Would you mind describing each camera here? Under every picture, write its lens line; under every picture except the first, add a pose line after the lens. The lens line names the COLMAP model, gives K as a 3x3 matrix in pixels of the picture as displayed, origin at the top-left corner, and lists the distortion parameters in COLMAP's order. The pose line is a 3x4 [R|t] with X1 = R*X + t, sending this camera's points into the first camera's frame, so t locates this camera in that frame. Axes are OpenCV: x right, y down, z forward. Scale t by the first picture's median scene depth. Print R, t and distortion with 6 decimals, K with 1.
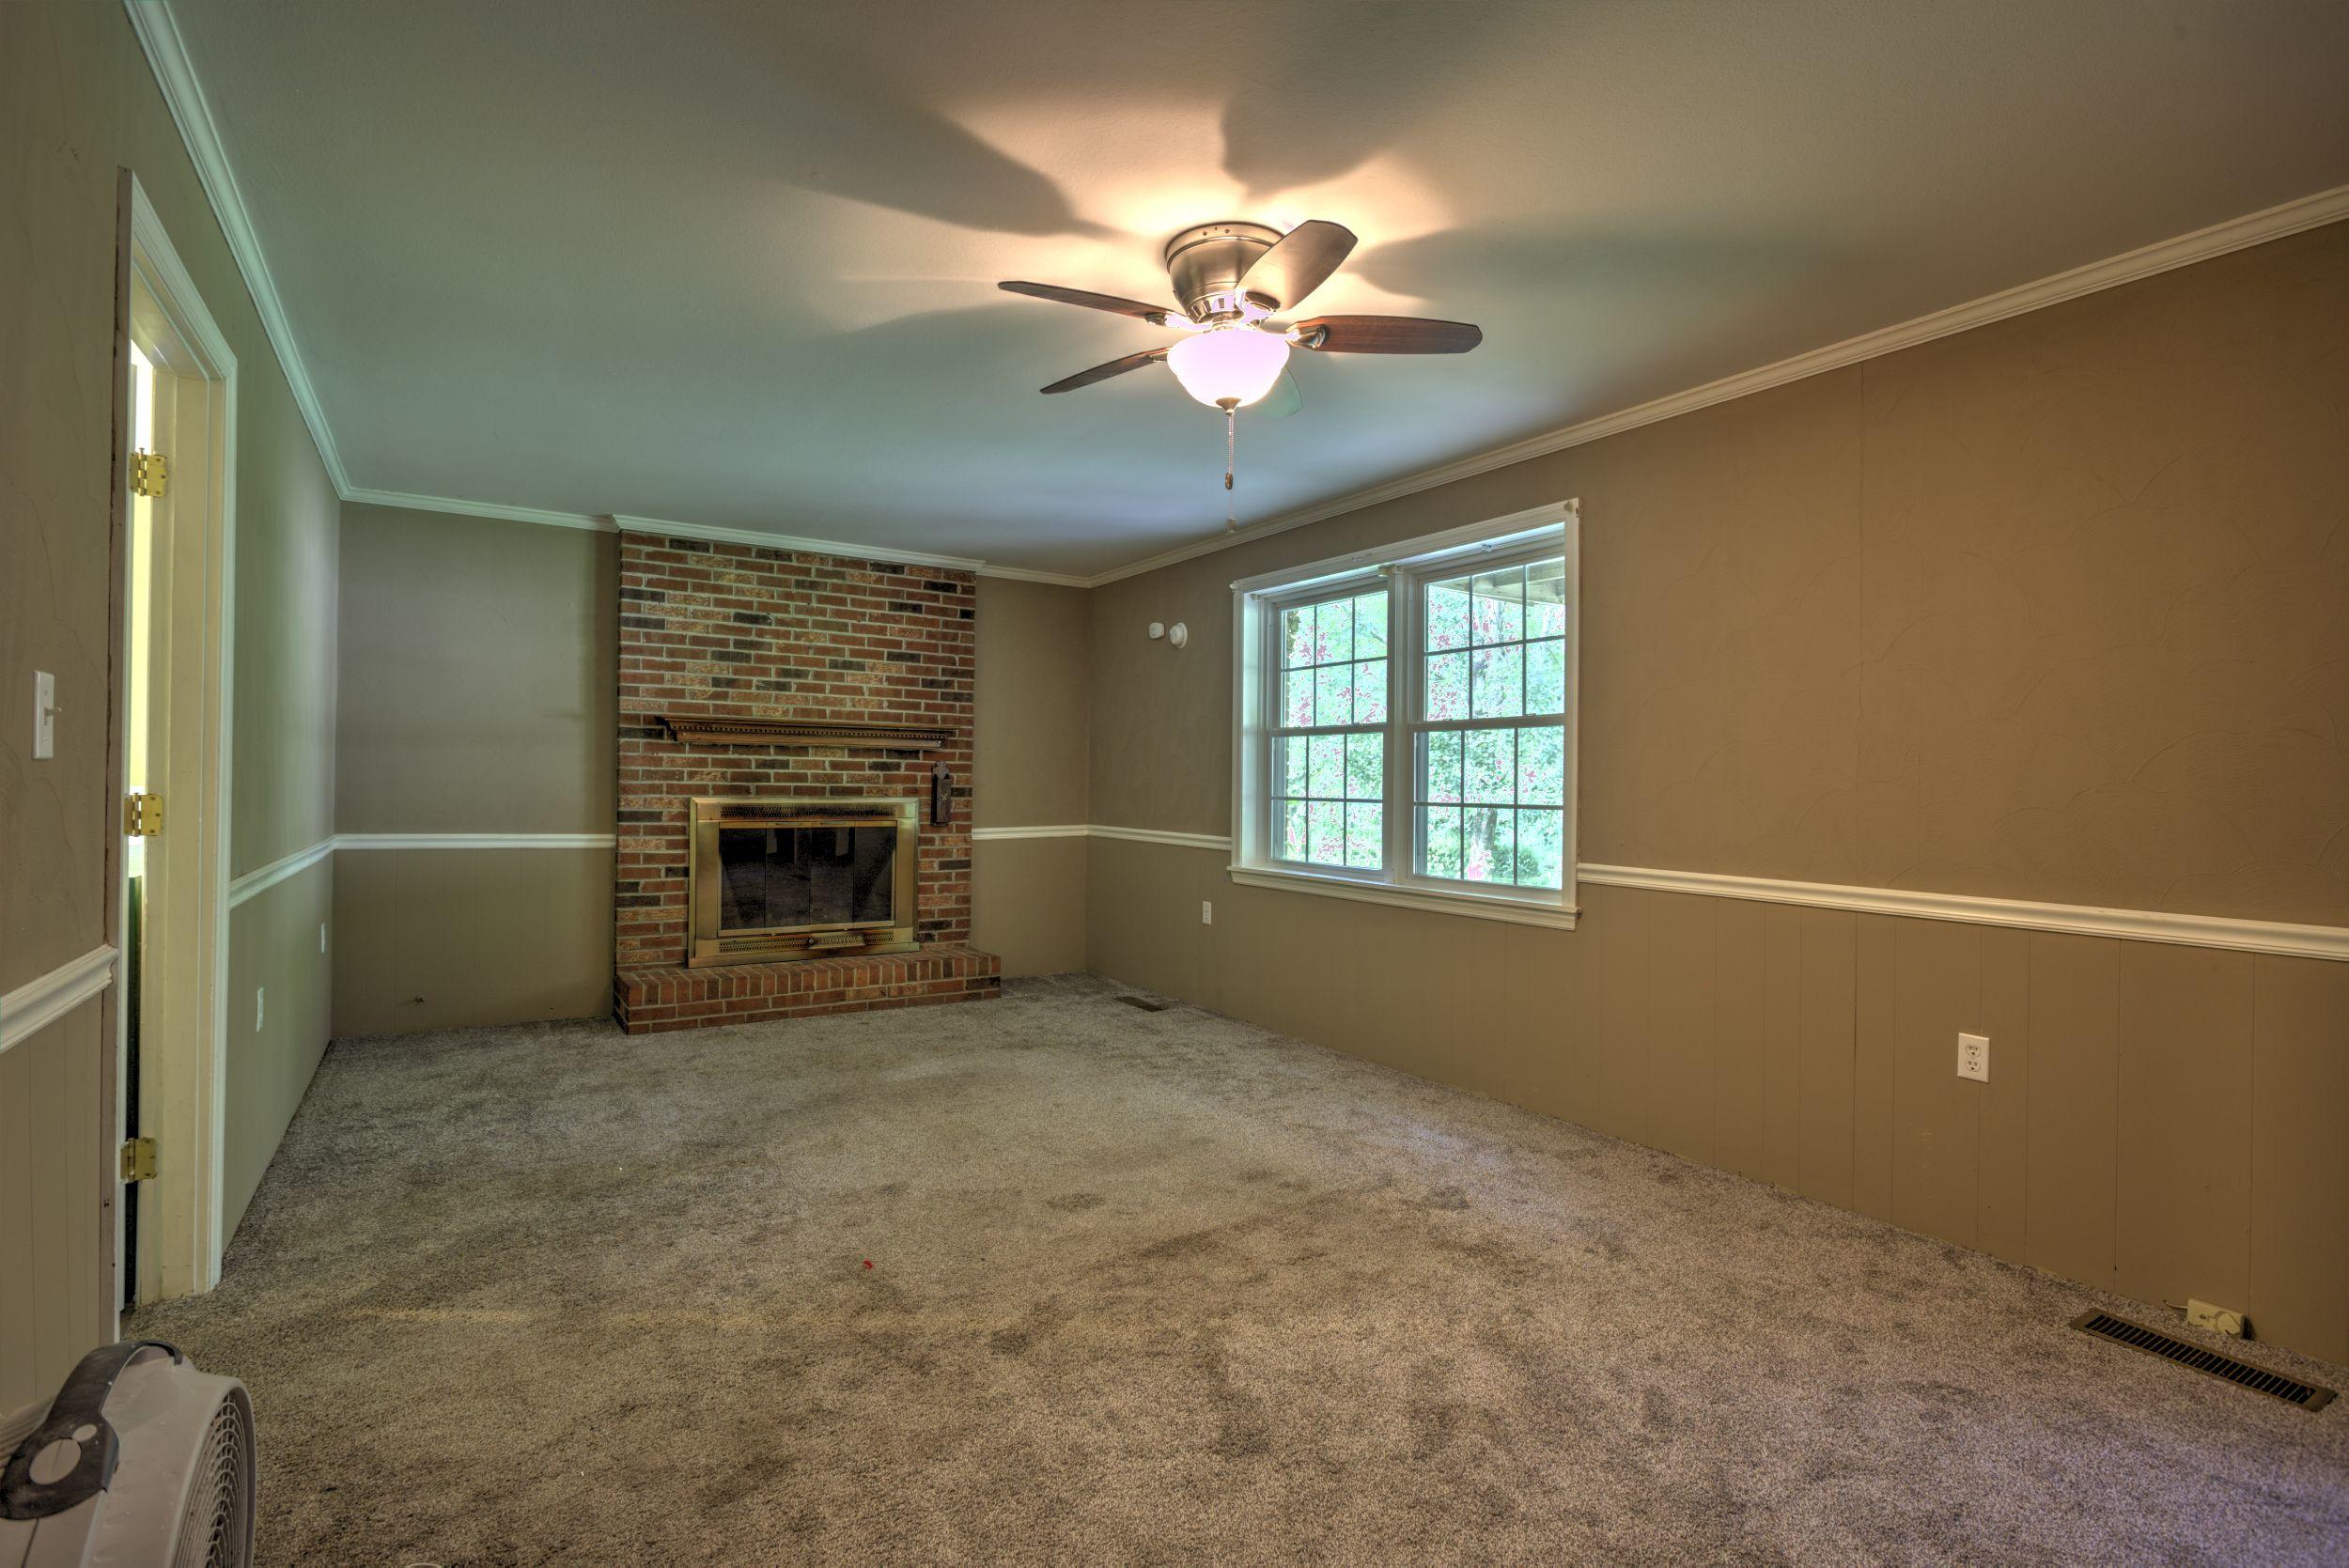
lens RADIAL K [[1134.0, 0, 1167.1], [0, 1134.0, 779.6], [0, 0, 1]] dist [-0.002771, 0.004734]
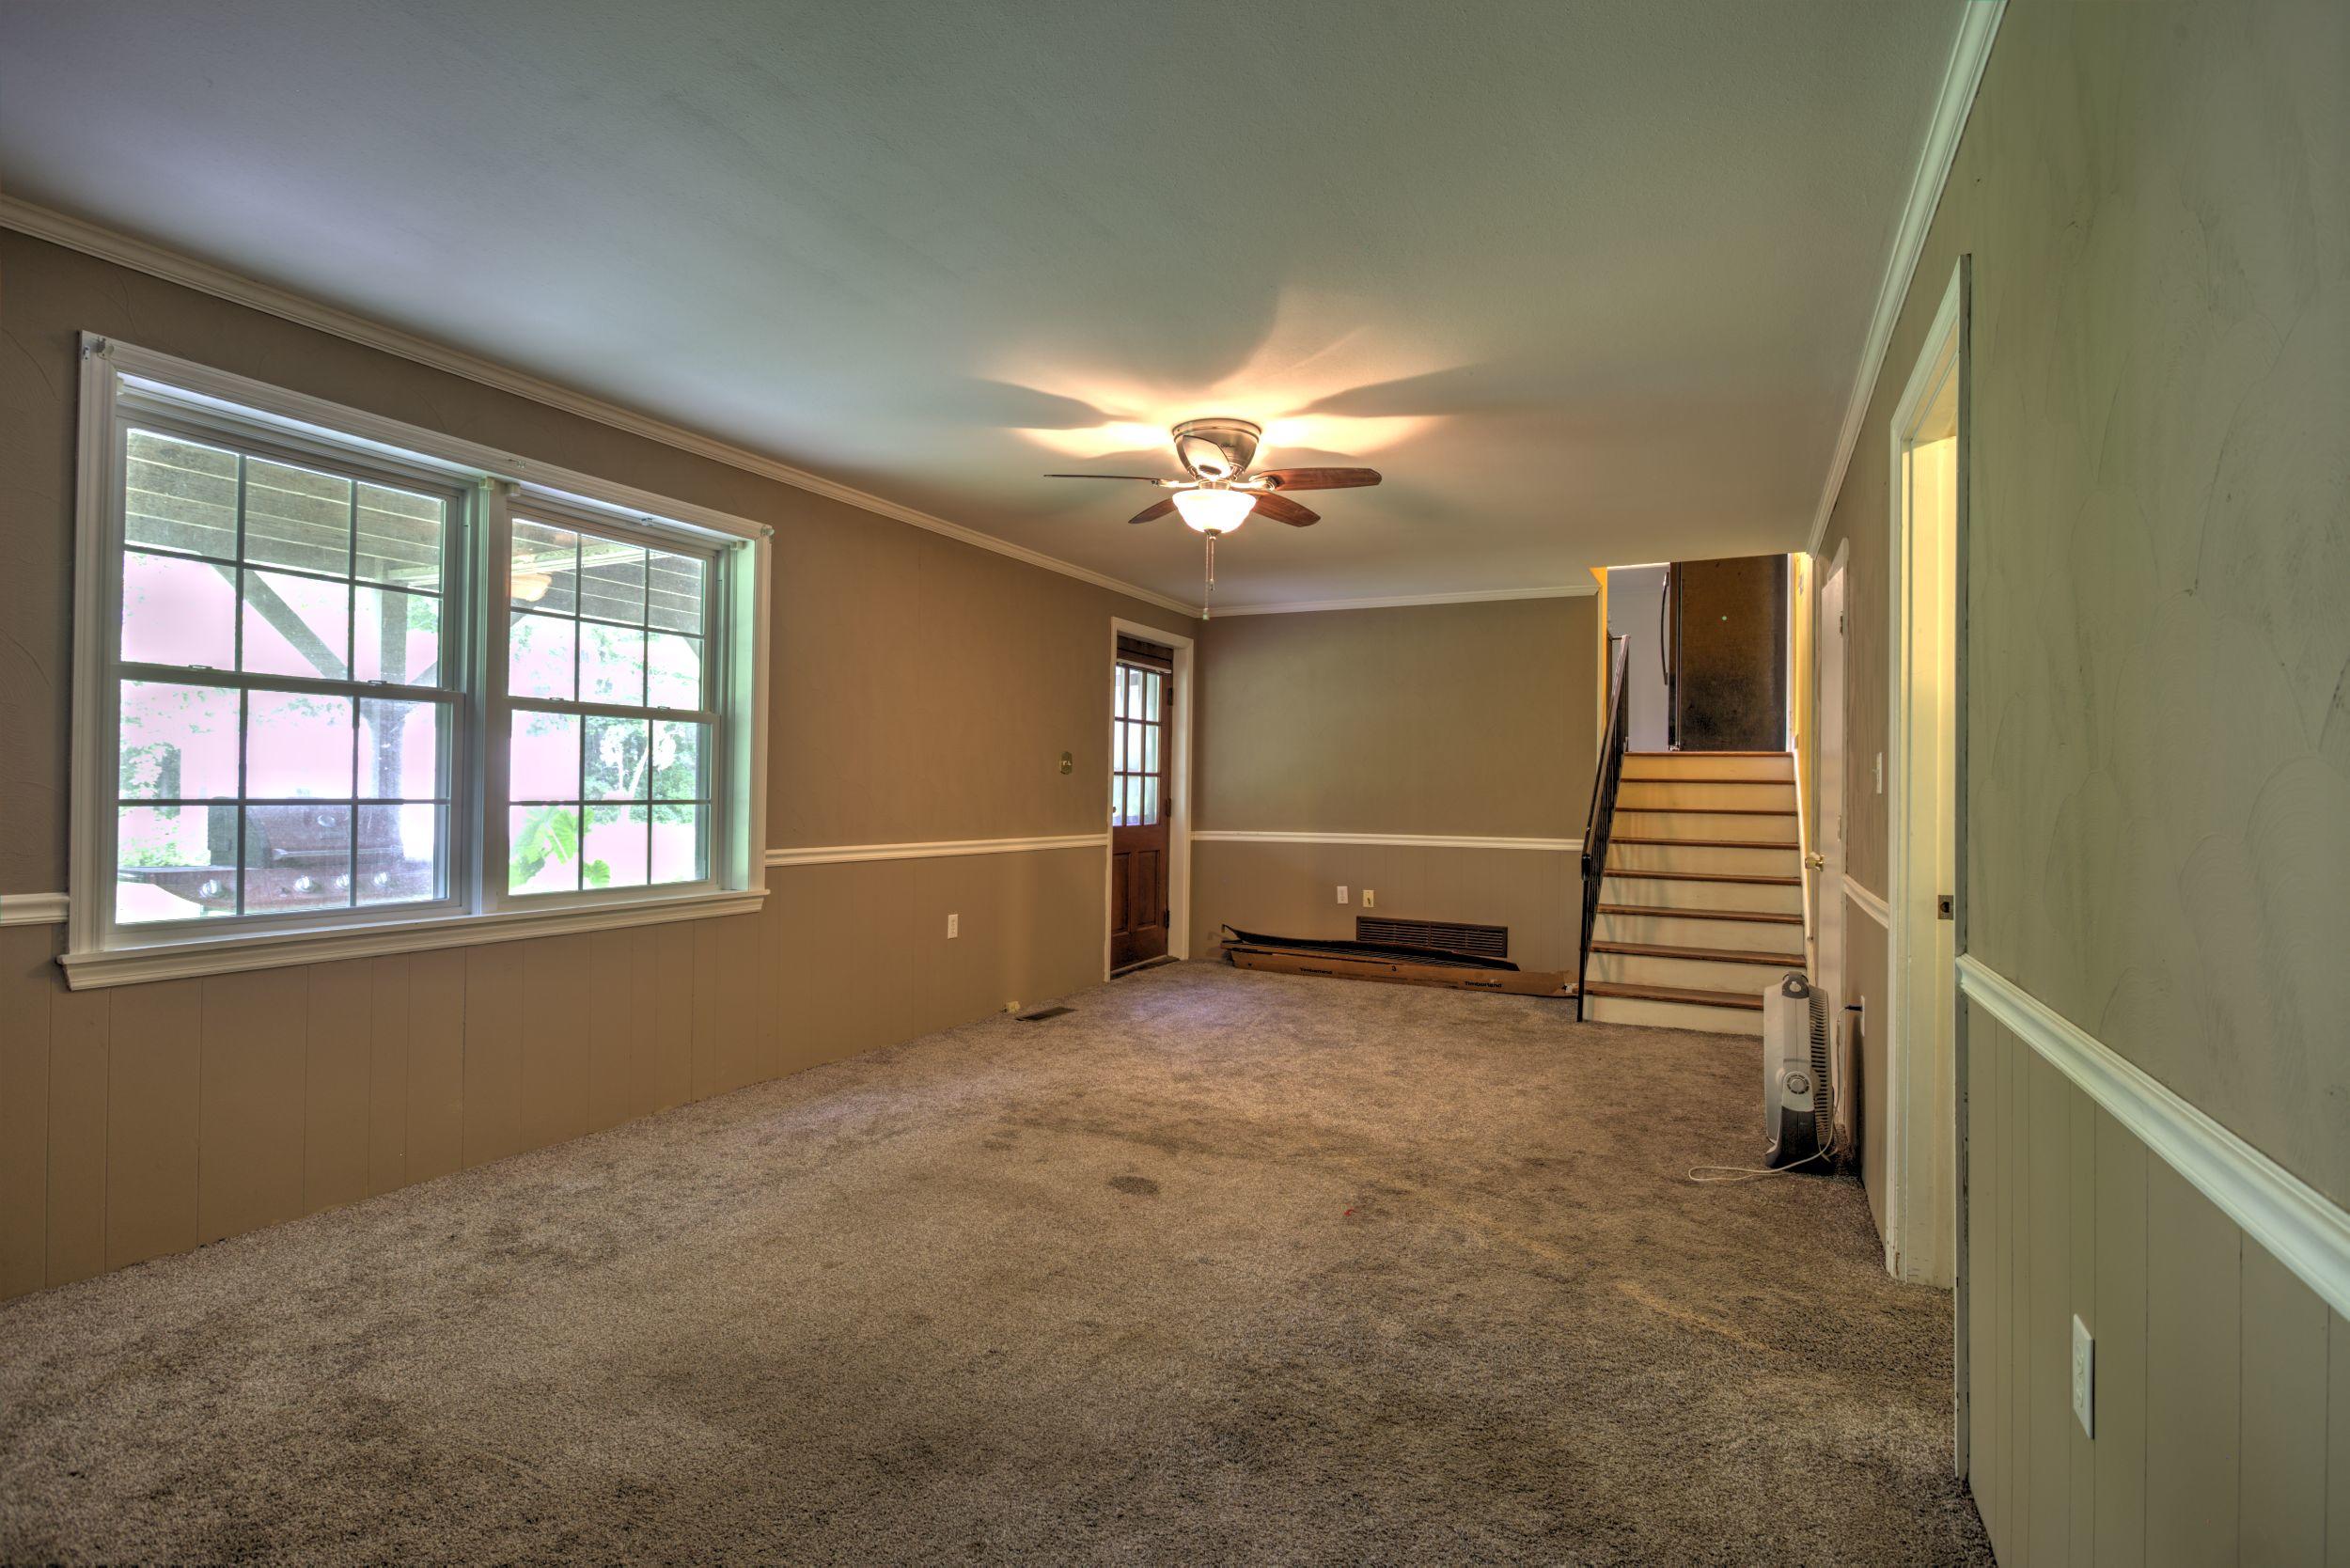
lens RADIAL K [[1134.5, 0, 1167.6], [0, 1134.5, 779.6], [0, 0, 1]] dist [-0.002771, 0.004734]
pose [[-0.523988, -0.011778, 0.851644, -0.818080], [-0.024496, 0.999699, -0.001246, -0.005557], [-0.851373, -0.021515, -0.524119, 1.265747]]
